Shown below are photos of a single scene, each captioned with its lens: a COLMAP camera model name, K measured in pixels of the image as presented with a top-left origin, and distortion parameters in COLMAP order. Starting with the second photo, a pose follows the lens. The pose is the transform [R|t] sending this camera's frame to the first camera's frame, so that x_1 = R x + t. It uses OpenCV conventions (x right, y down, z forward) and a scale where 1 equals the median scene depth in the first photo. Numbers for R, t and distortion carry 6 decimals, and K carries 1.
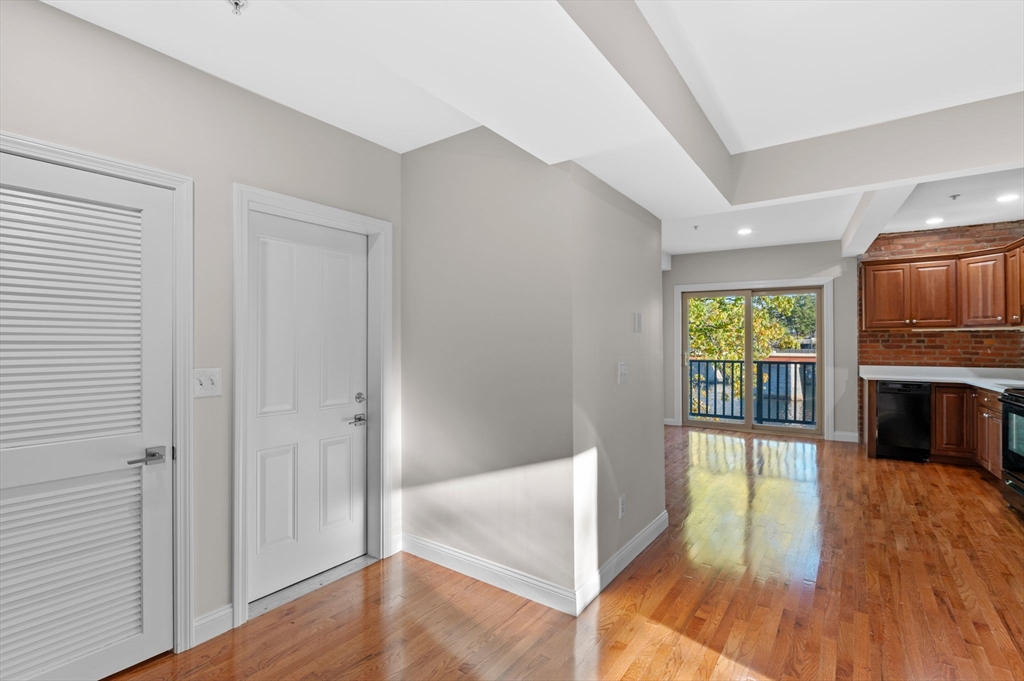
lens RADIAL K [[447.1, 0, 507.3], [0, 447.1, 337.2], [0, 0, 1]] dist [-0.009440, -0.000995]
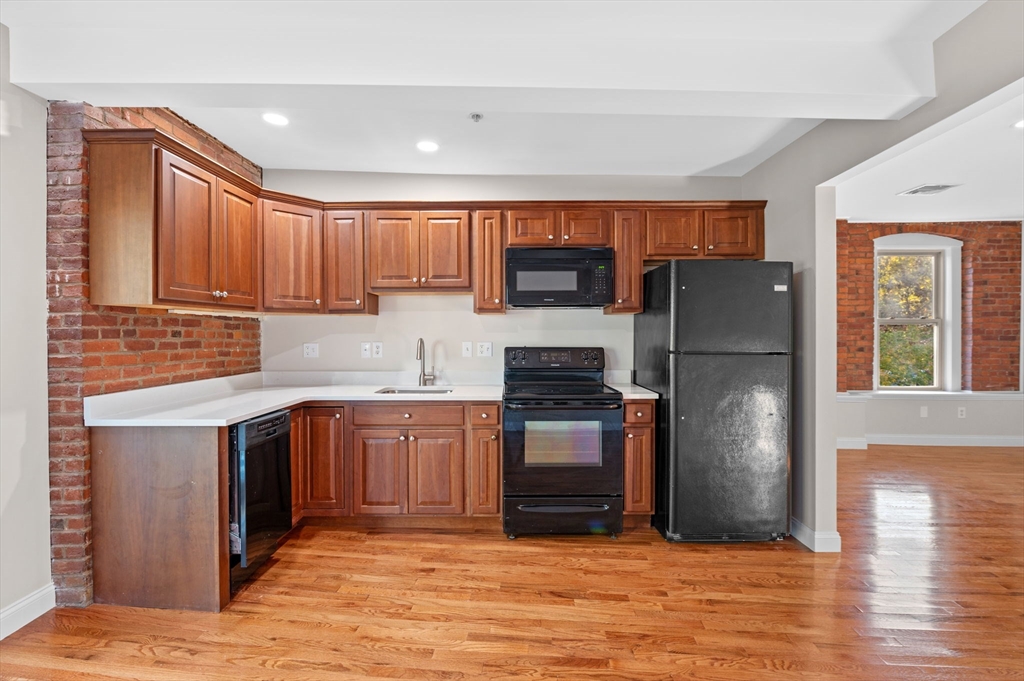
lens RADIAL K [[447.1, 0, 507.3], [0, 447.1, 337.2], [0, 0, 1]] dist [-0.009440, -0.000995]
pose [[-0.539234, -0.004115, 0.842146, 0.302213], [-0.007228, 0.999974, 0.000258, 0.010038], [-0.842125, -0.005947, -0.539250, 0.957928]]
